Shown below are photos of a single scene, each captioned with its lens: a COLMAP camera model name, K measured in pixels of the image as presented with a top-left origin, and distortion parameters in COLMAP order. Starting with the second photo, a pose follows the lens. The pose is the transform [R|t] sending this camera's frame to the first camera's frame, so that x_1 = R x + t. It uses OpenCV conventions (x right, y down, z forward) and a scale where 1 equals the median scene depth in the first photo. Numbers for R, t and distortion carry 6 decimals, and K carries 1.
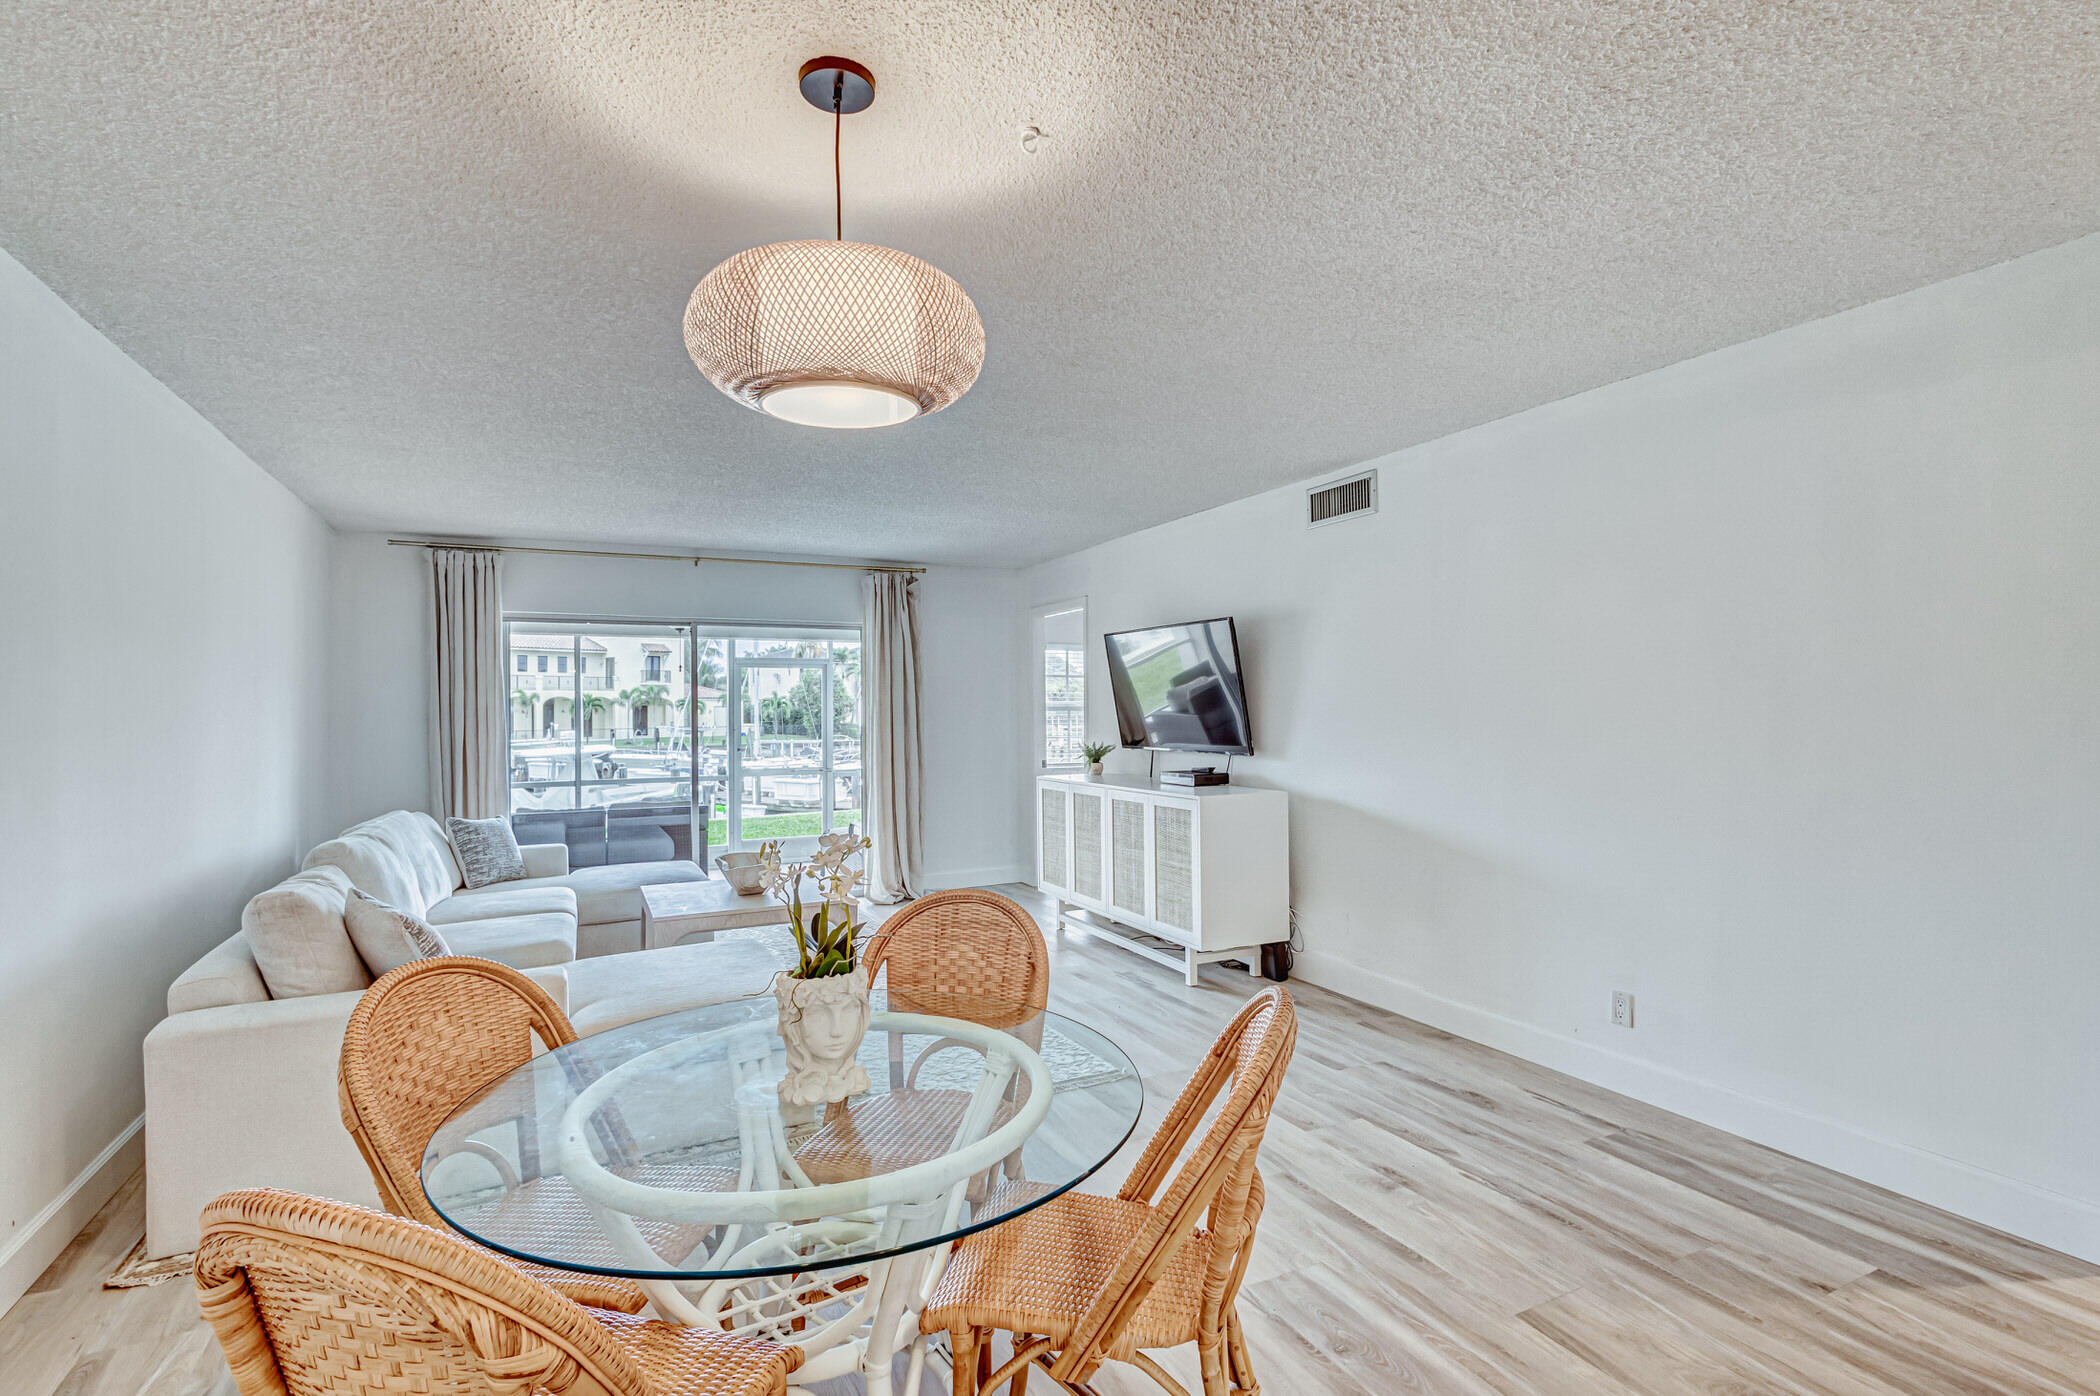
lens RADIAL K [[992.6, 0, 1044.2], [0, 992.6, 704.7], [0, 0, 1]] dist [0.023052, -0.006720]
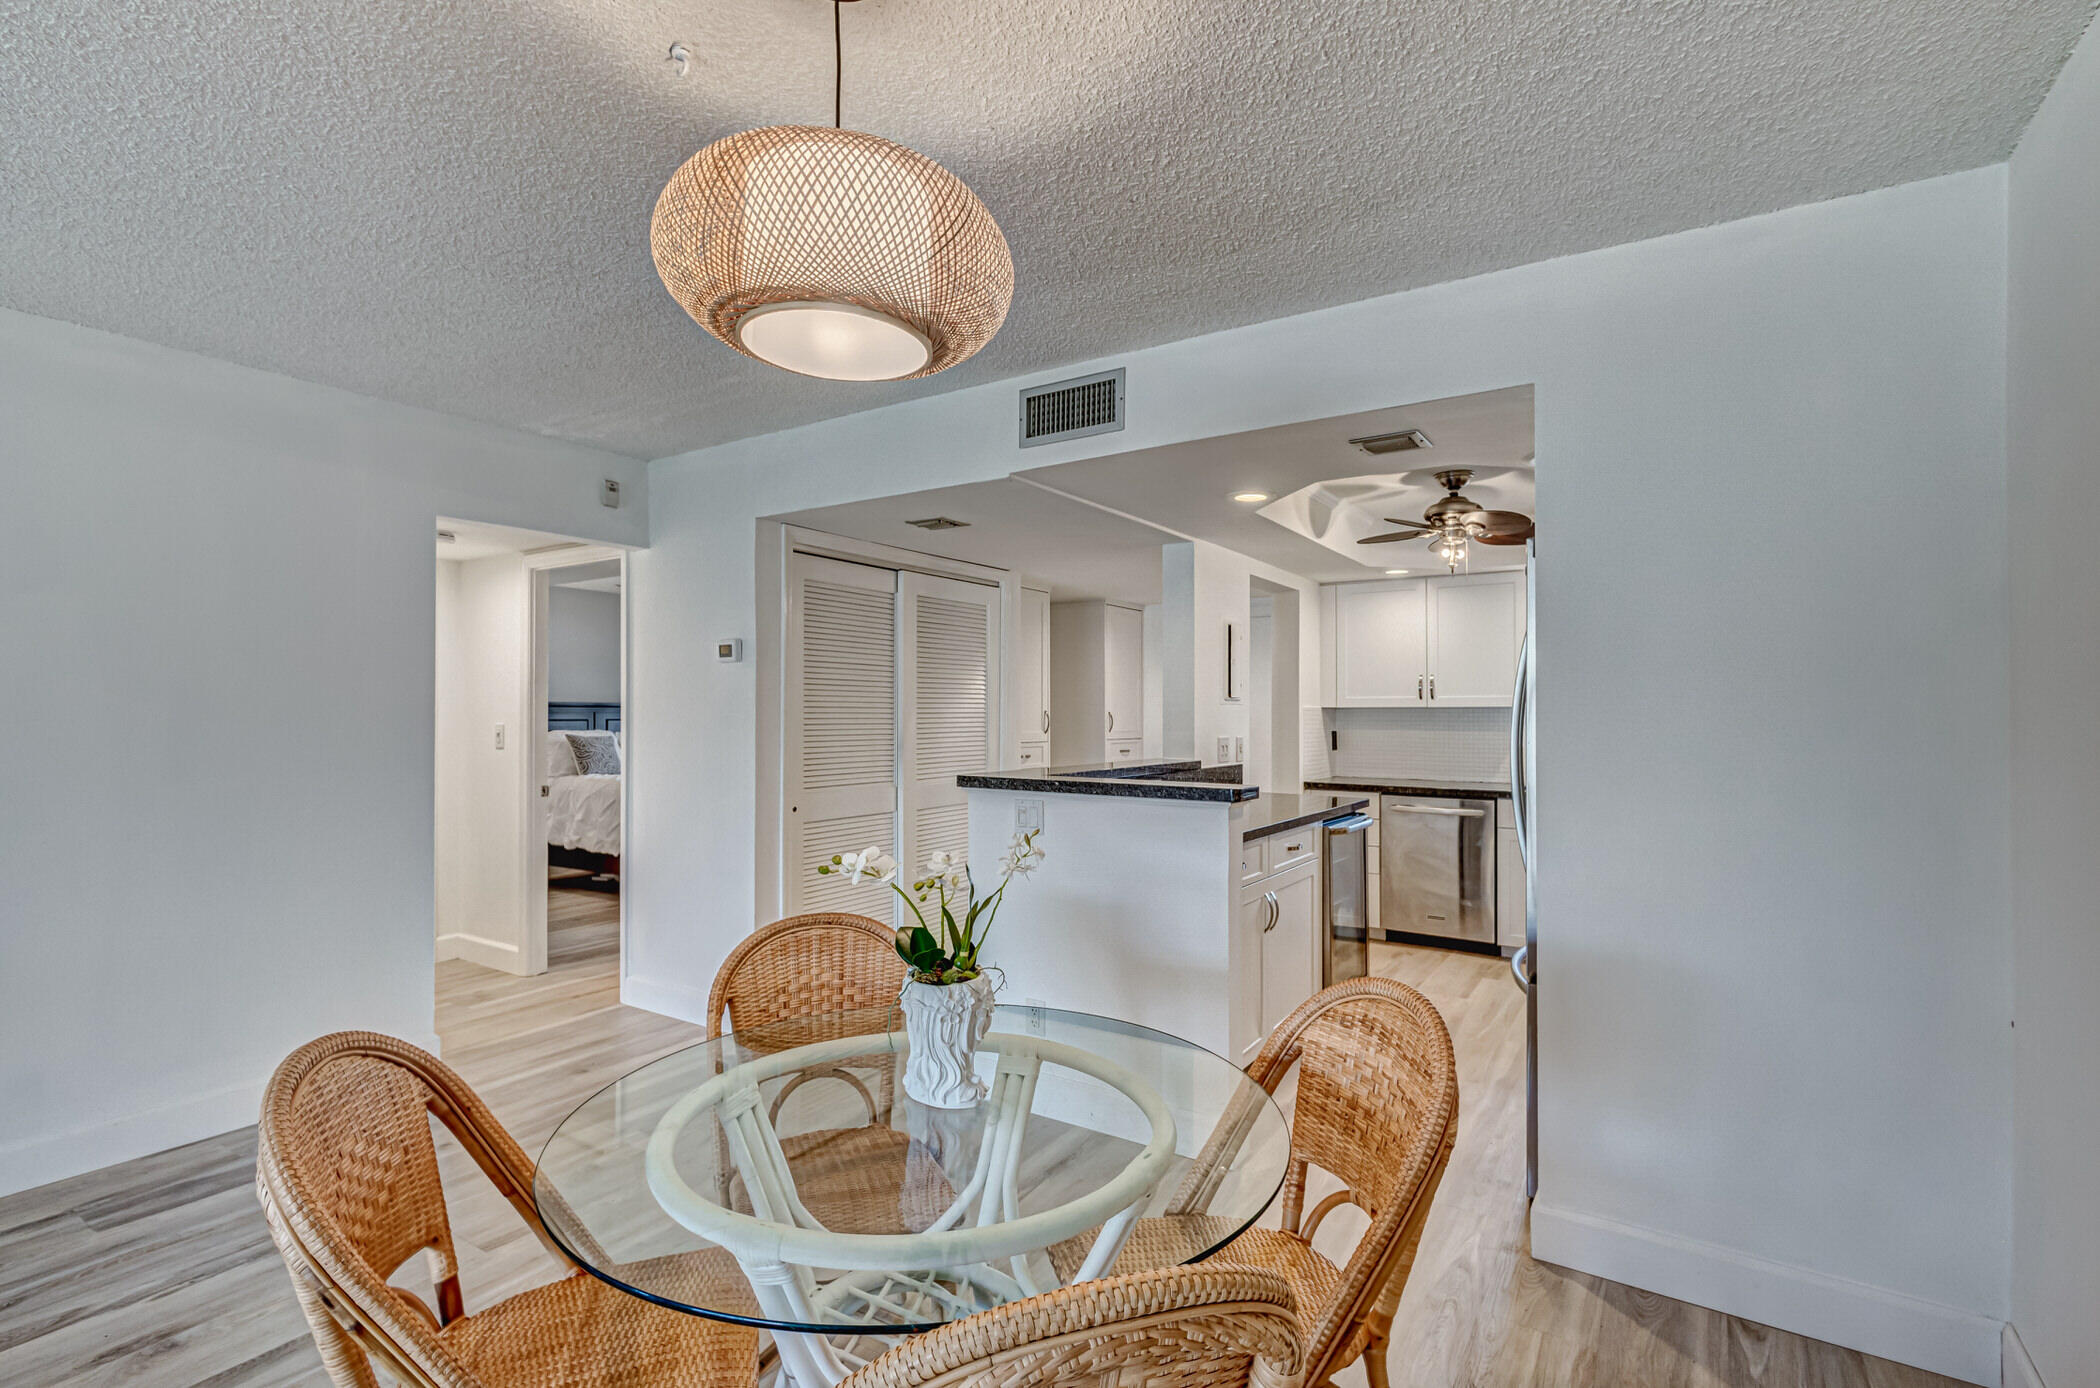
lens RADIAL K [[963.8, 0, 1045.4], [0, 963.8, 705.5], [0, 0, 1]] dist [0.005531, 0.000624]
pose [[-0.507709, 0.015642, 0.861386, -0.288313], [-0.000953, 0.999824, -0.018718, 0.005453], [-0.861528, -0.010324, -0.507605, 0.370028]]
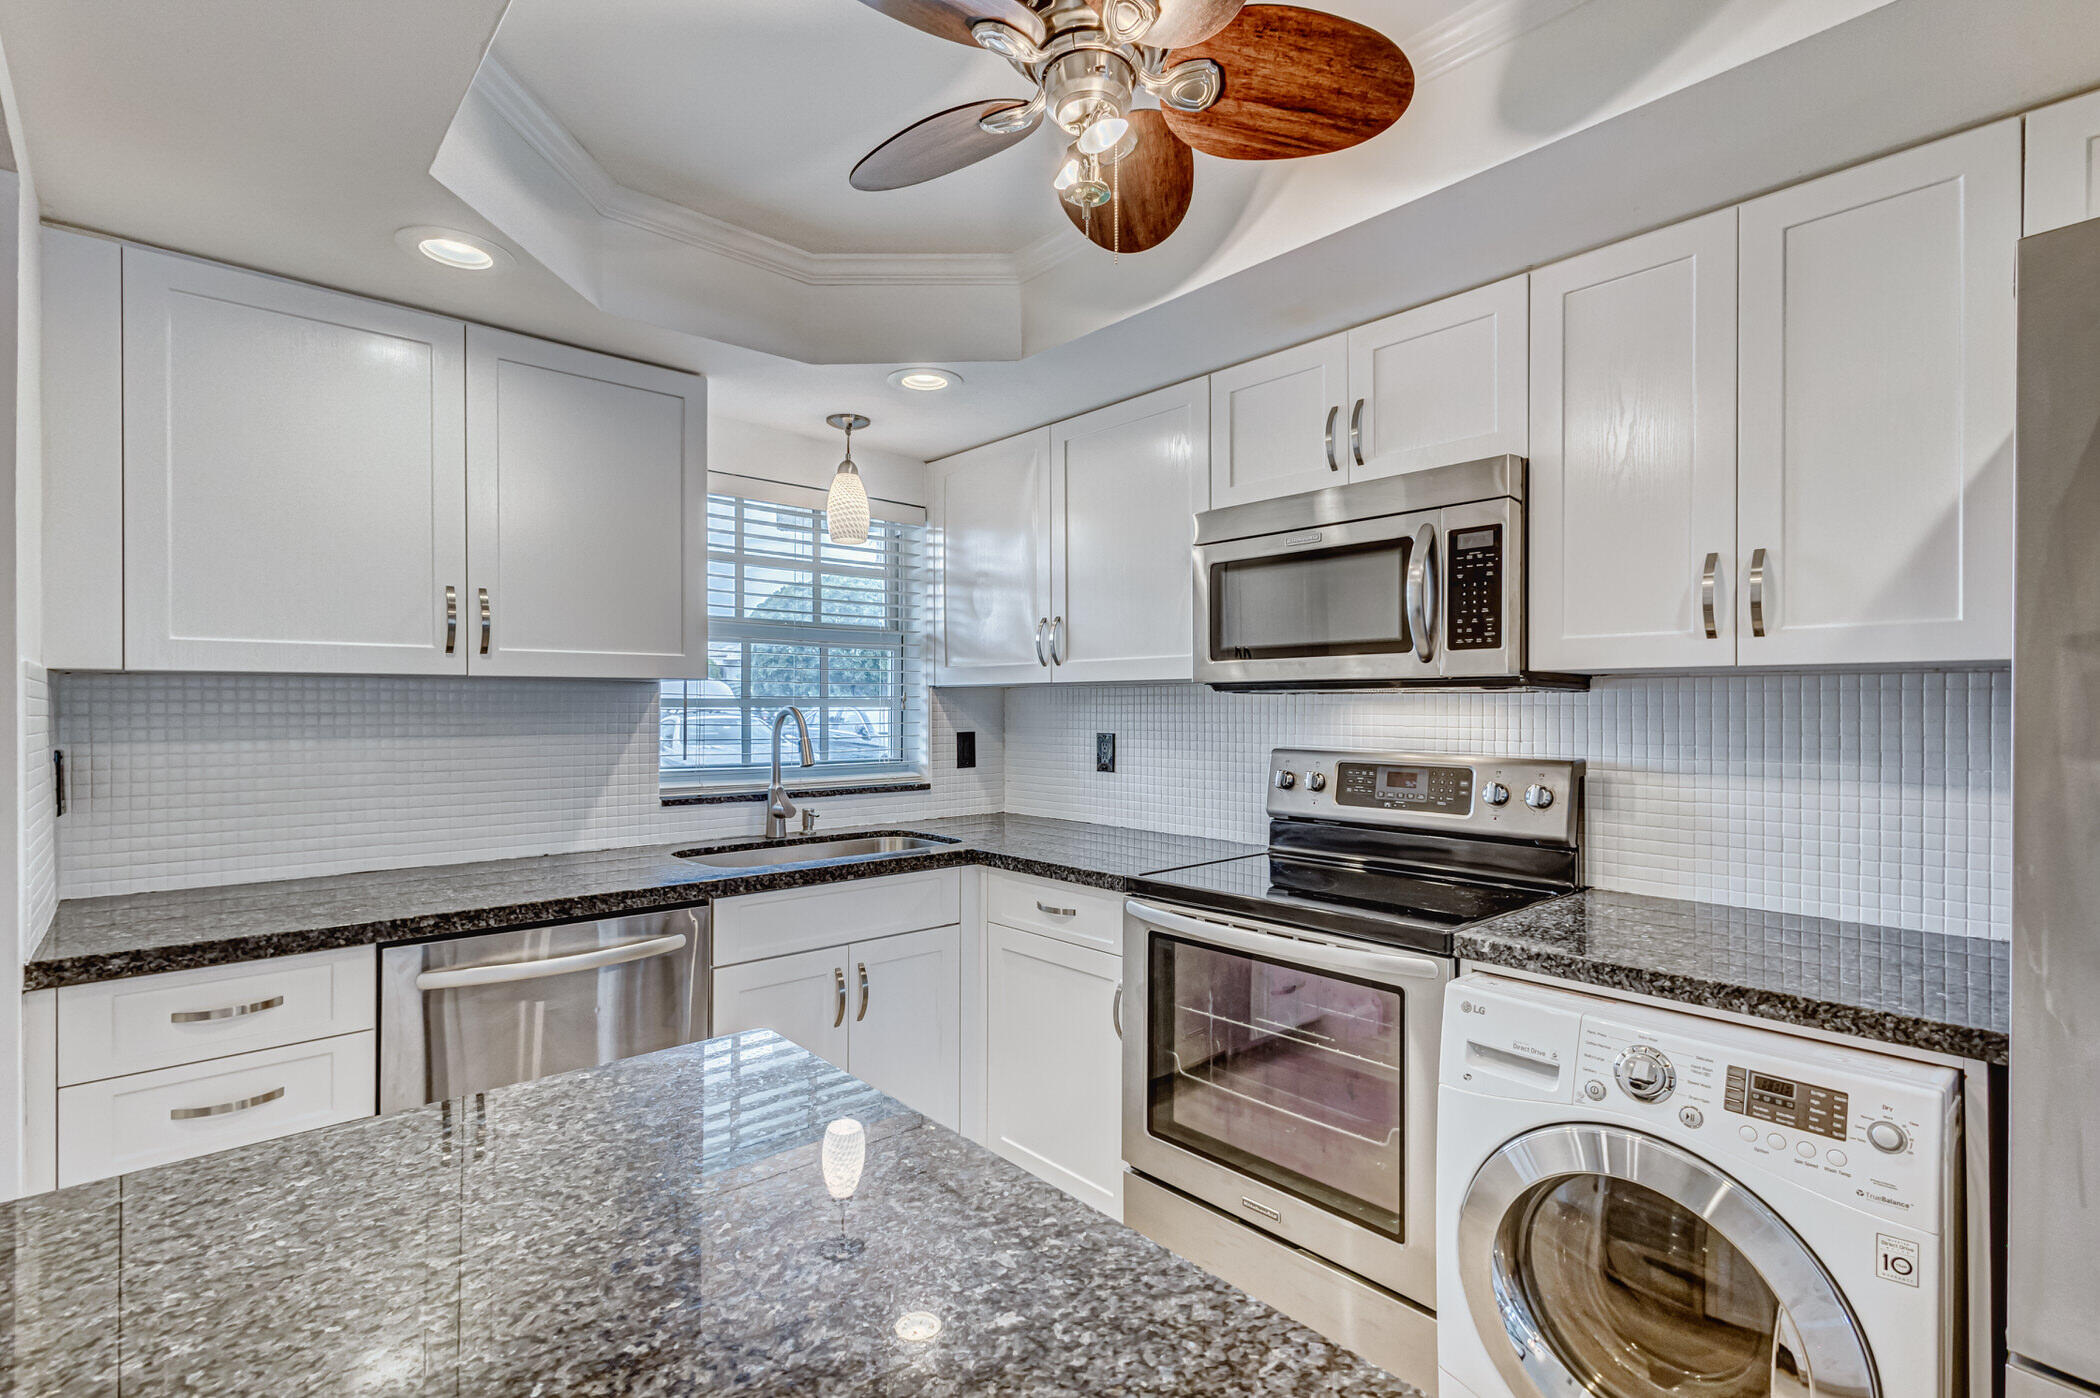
lens RADIAL K [[992.6, 0, 1034.1], [0, 992.6, 699.2], [0, 0, 1]] dist [0.023052, -0.006720]
pose [[-0.965340, 0.003457, -0.260973, 0.239496], [0.006244, 0.999932, -0.009852, 0.002263], [0.260921, -0.011140, -0.965296, -0.035868]]
